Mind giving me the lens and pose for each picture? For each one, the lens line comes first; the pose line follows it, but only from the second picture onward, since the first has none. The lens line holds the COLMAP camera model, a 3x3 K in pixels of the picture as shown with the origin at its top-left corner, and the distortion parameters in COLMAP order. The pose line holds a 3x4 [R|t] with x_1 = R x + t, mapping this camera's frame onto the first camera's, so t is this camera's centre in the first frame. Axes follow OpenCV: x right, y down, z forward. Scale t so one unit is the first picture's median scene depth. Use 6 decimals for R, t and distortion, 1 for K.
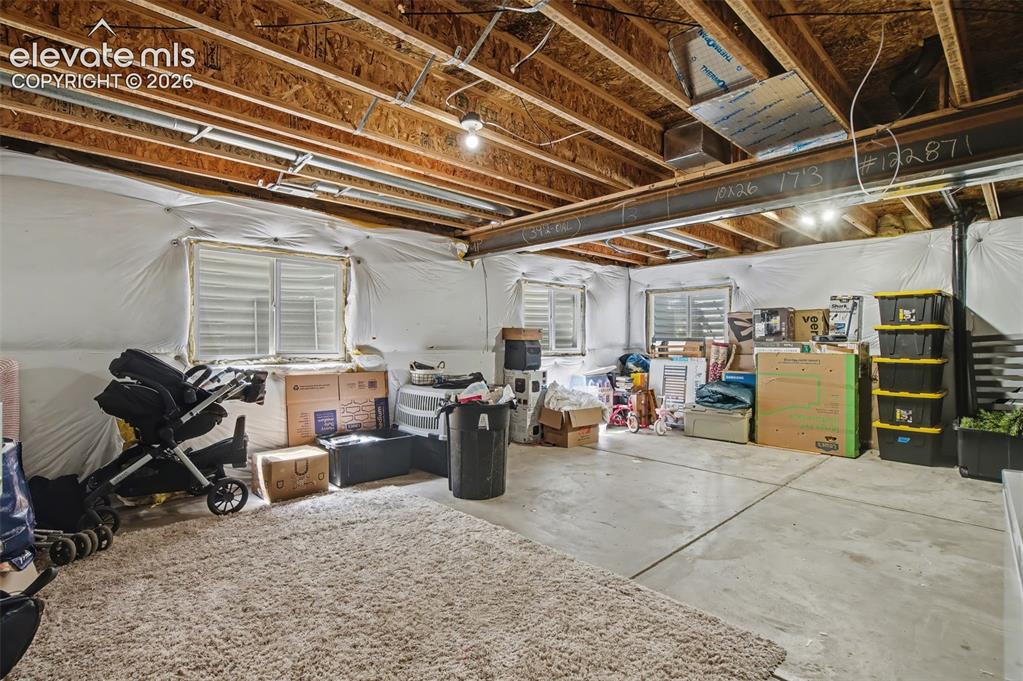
lens RADIAL K [[489.9, 0, 509.1], [0, 489.9, 342.6], [0, 0, 1]] dist [-0.000511, -0.000427]
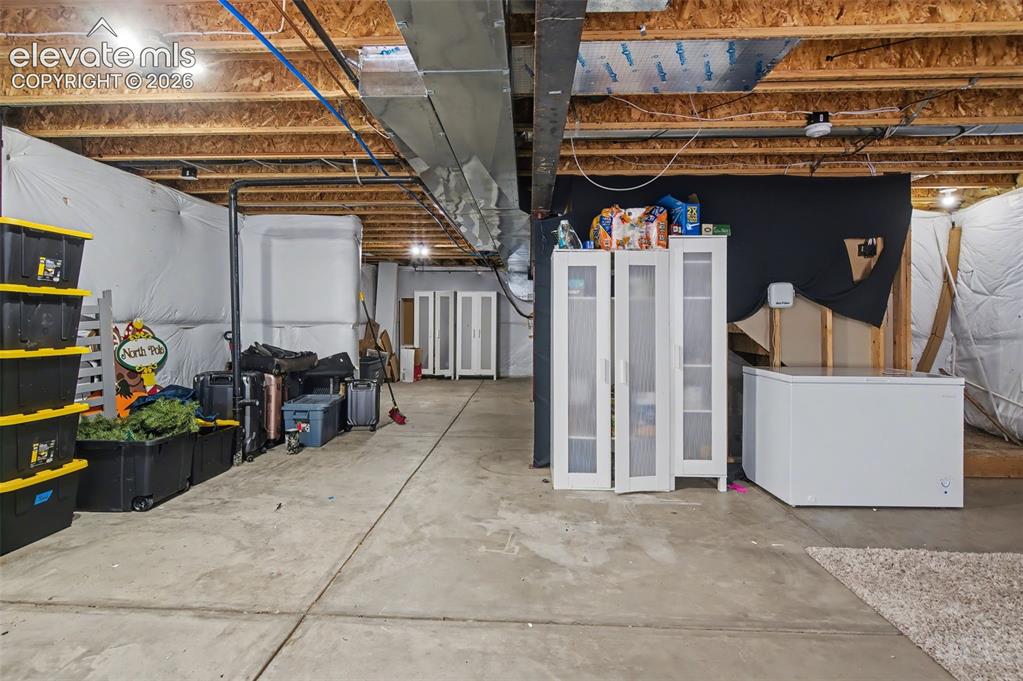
lens RADIAL K [[489.9, 0, 510.0], [0, 489.9, 333.3], [0, 0, 1]] dist [-0.000511, -0.000427]
pose [[-0.685789, -0.018544, 0.727564, 0.068209], [-0.005303, 0.999776, 0.020485, 0.002011], [-0.727781, 0.010190, -0.685733, 1.166524]]
